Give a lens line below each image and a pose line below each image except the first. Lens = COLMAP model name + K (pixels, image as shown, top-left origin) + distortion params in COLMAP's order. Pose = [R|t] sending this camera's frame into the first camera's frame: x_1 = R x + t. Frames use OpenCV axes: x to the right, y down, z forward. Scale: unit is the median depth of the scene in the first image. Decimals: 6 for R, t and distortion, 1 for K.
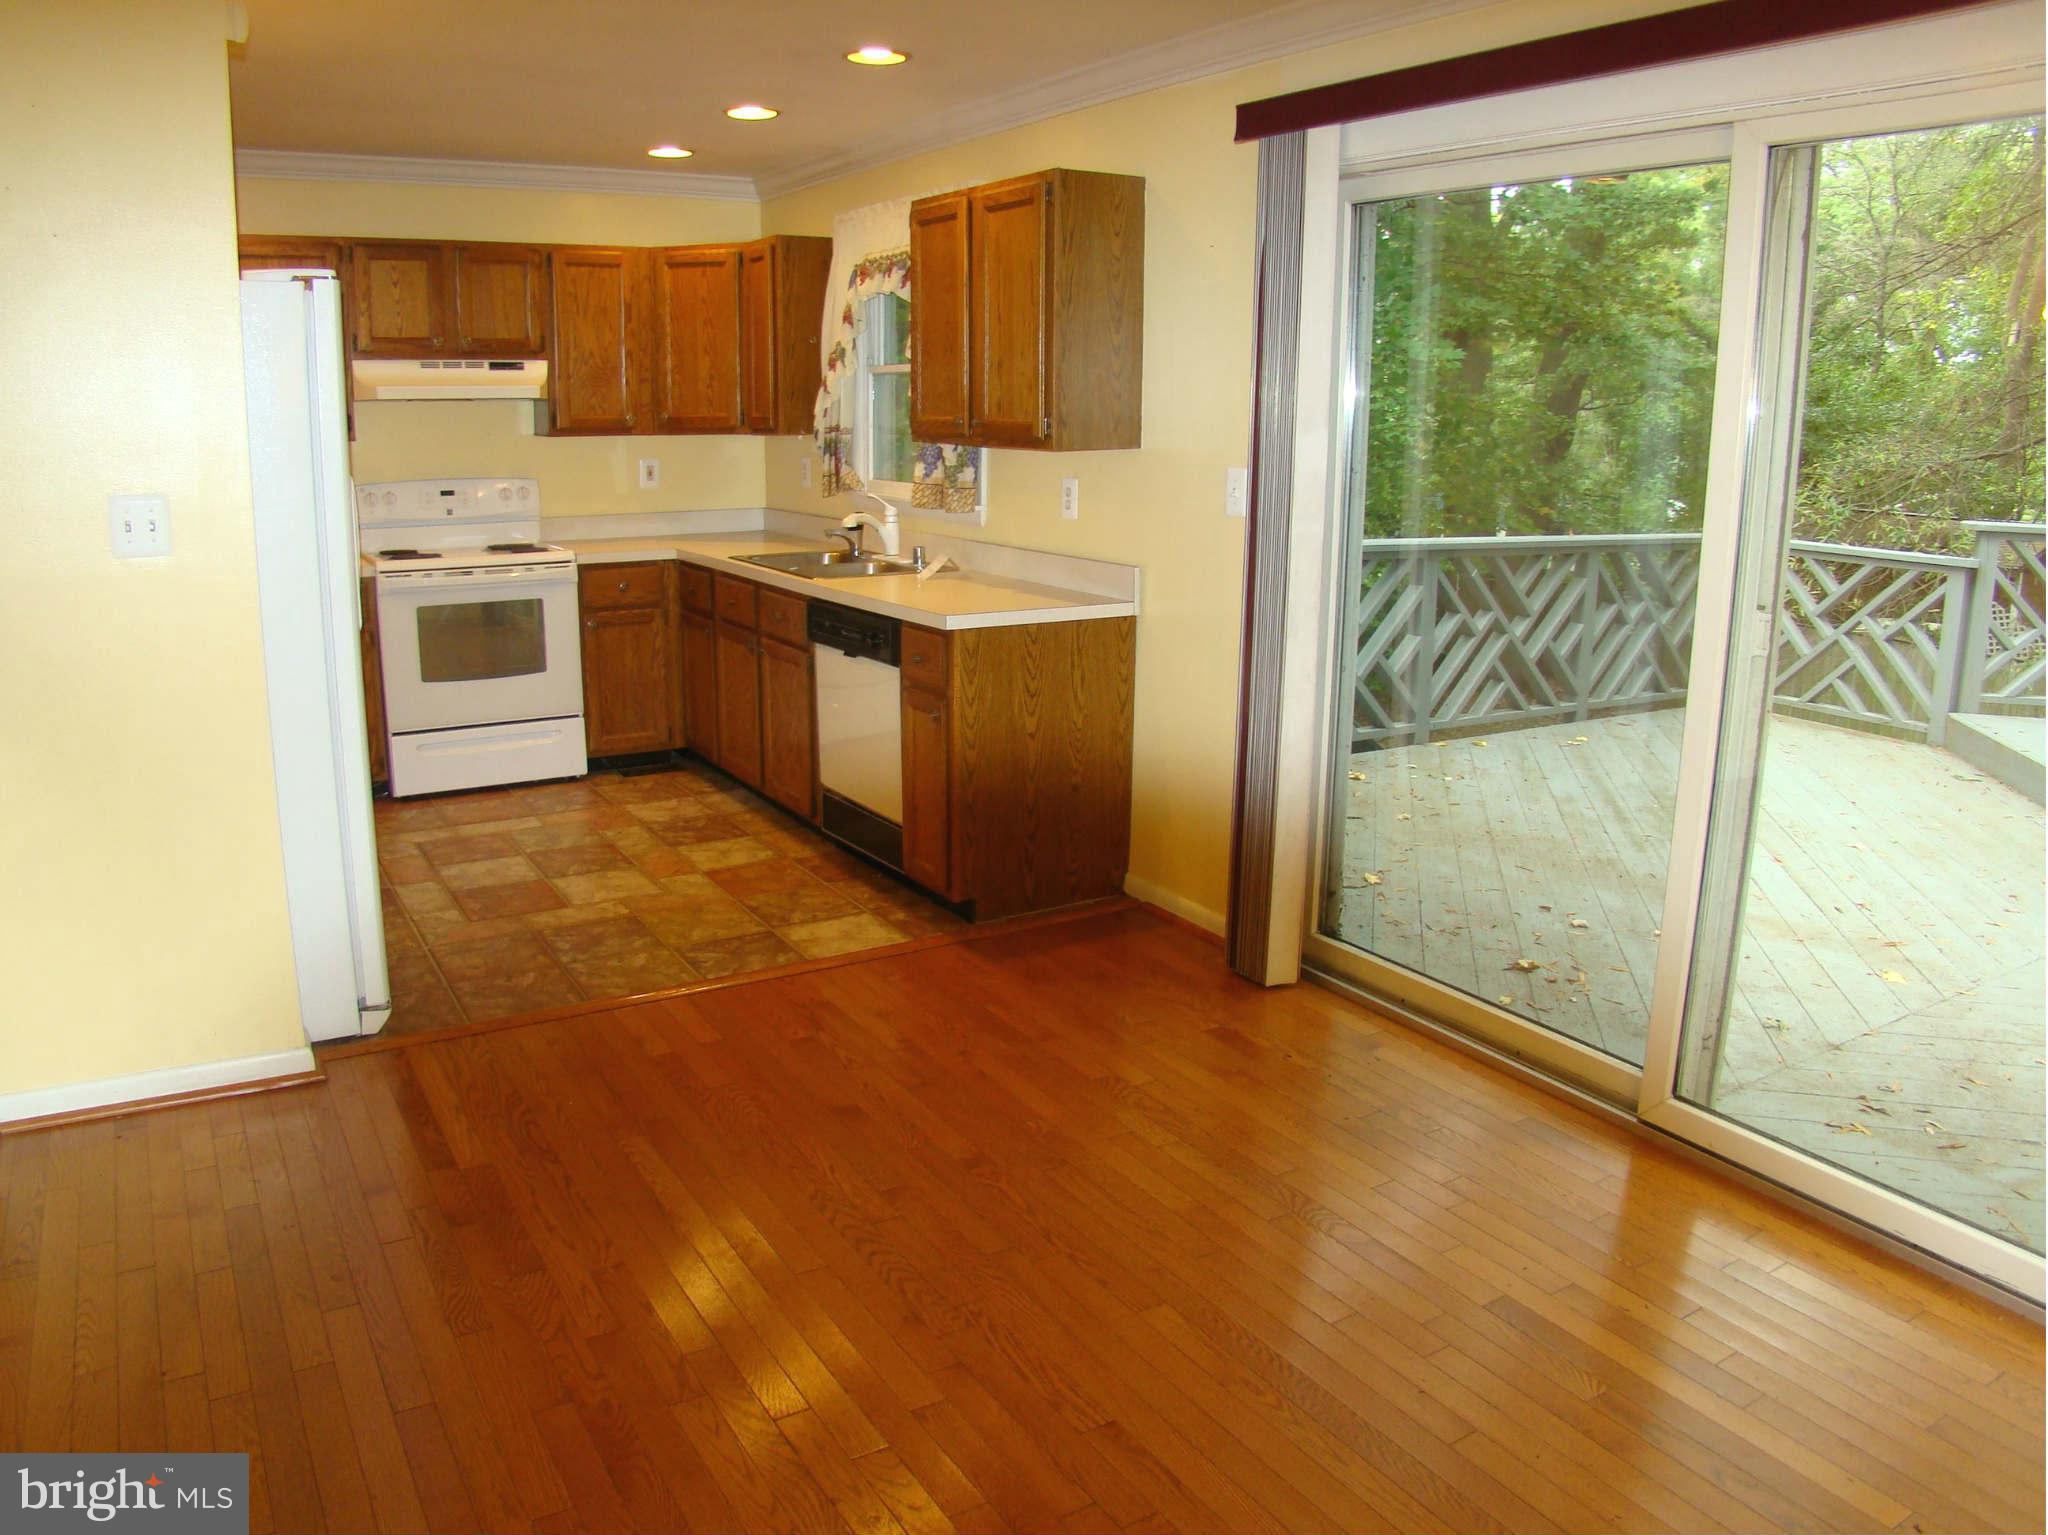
lens RADIAL K [[1528.2, 0, 1024.0], [0, 1528.2, 767.5], [0, 0, 1]] dist [-0.183106, 0.131607]
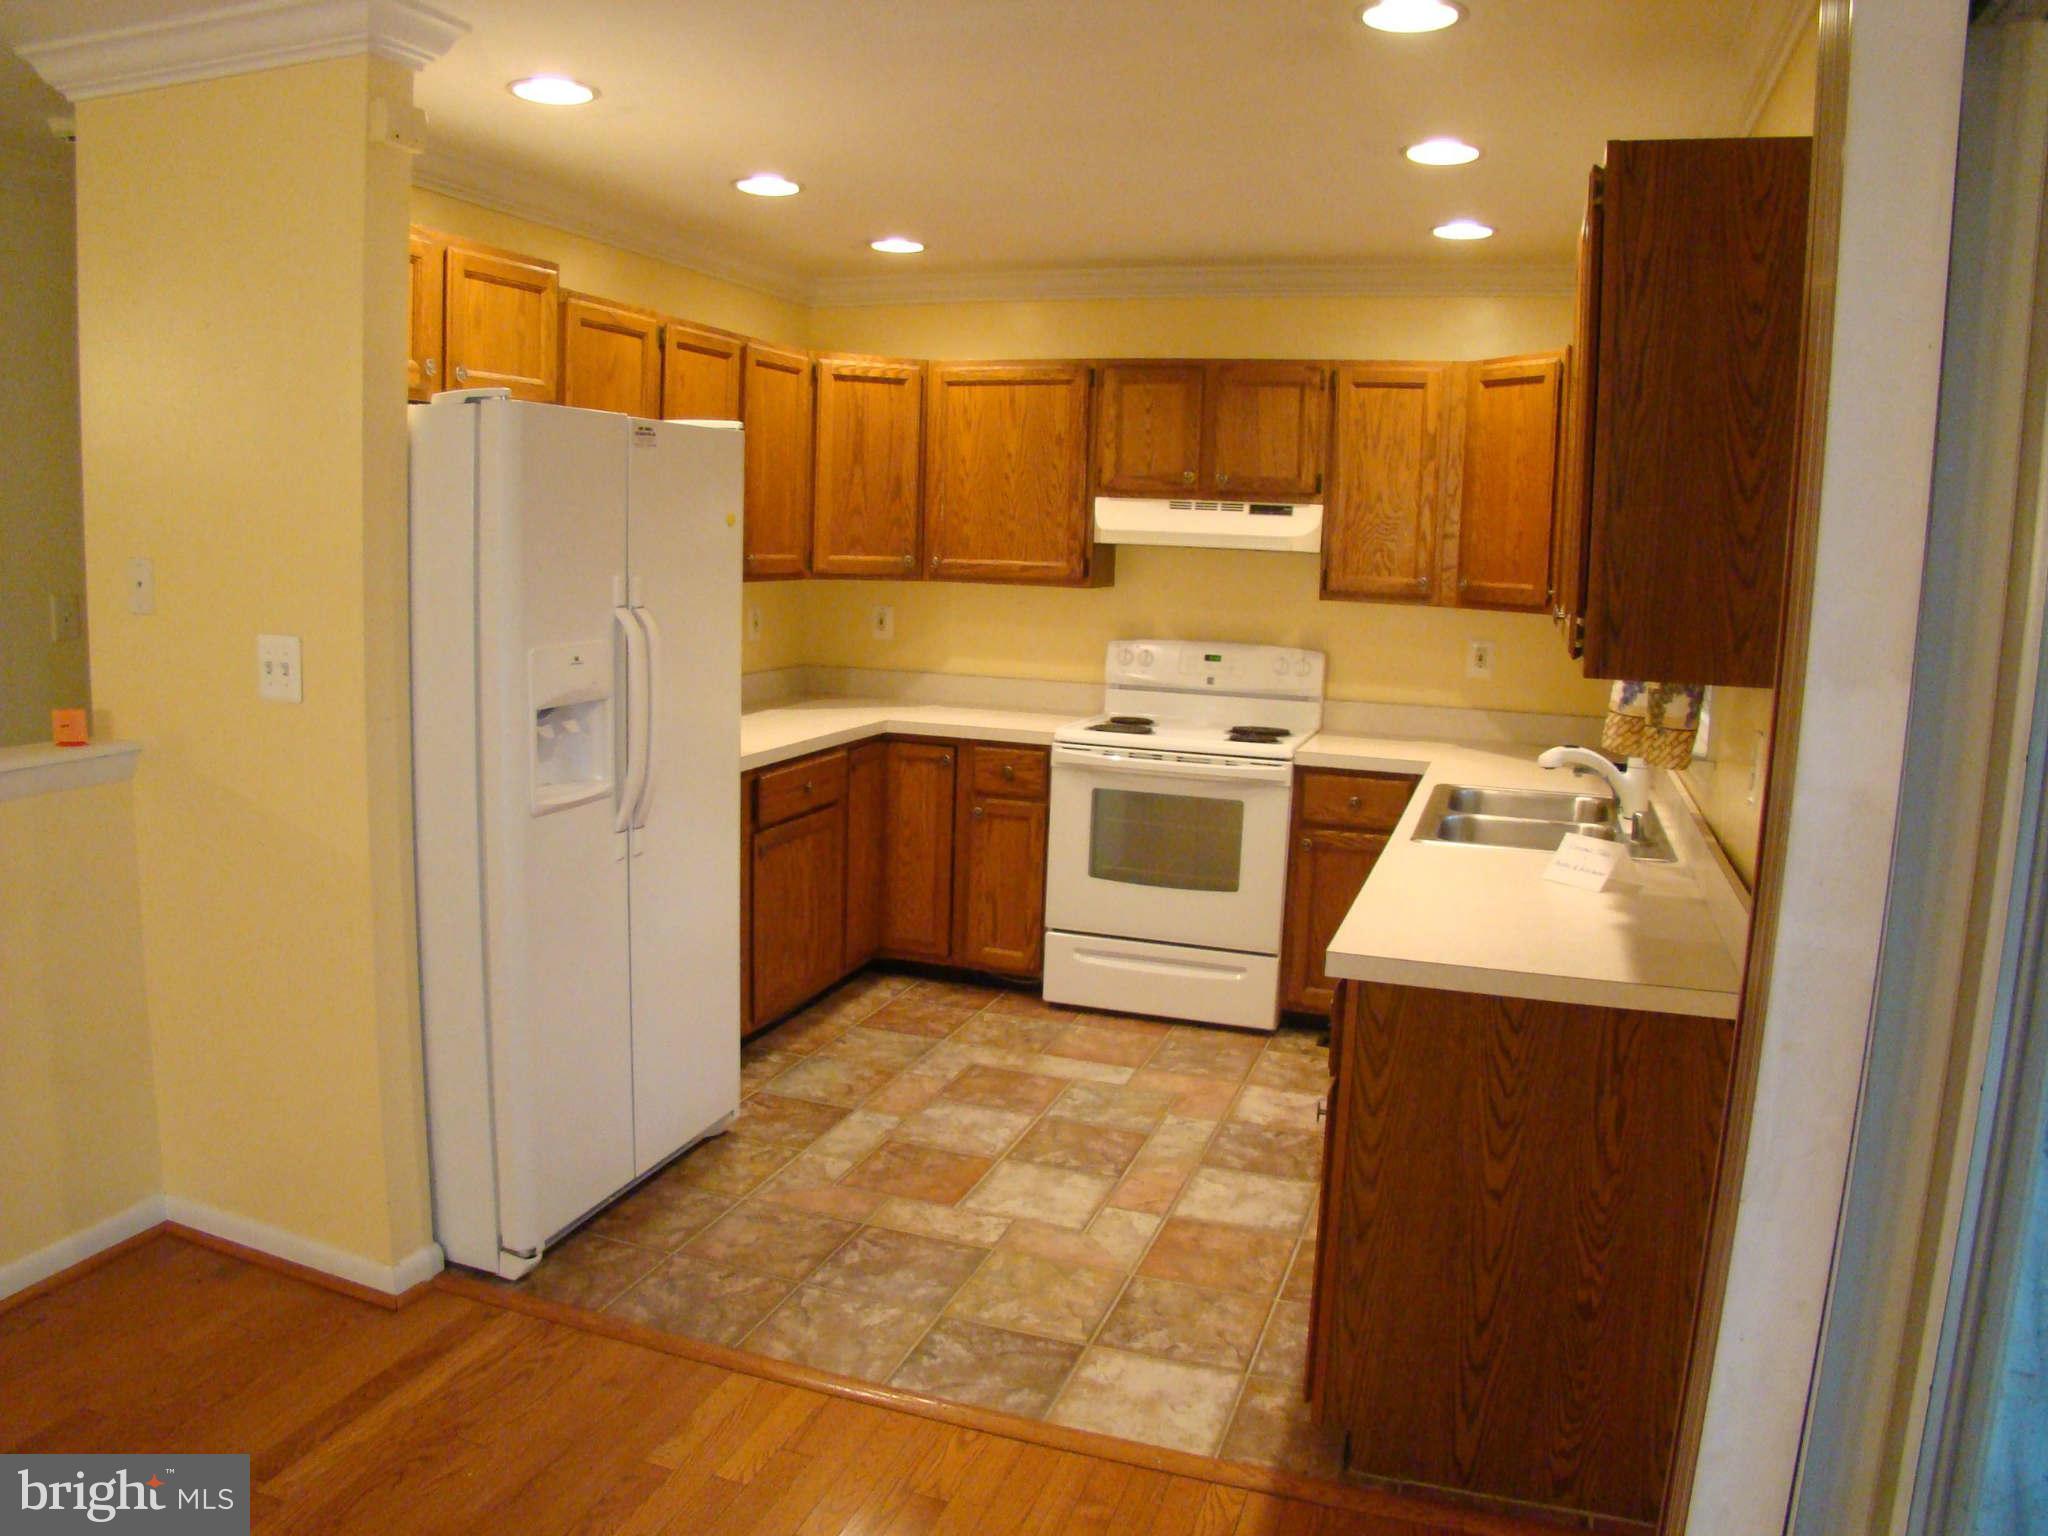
lens RADIAL K [[1528.2, 0, 1024.0], [0, 1528.2, 768.0], [0, 0, 1]] dist [-0.183106, 0.131607]
pose [[0.630672, 0.127926, -0.765433, 0.248406], [-0.205138, 0.978718, -0.005450, -0.115257], [0.748446, 0.160457, 0.643492, 0.444408]]
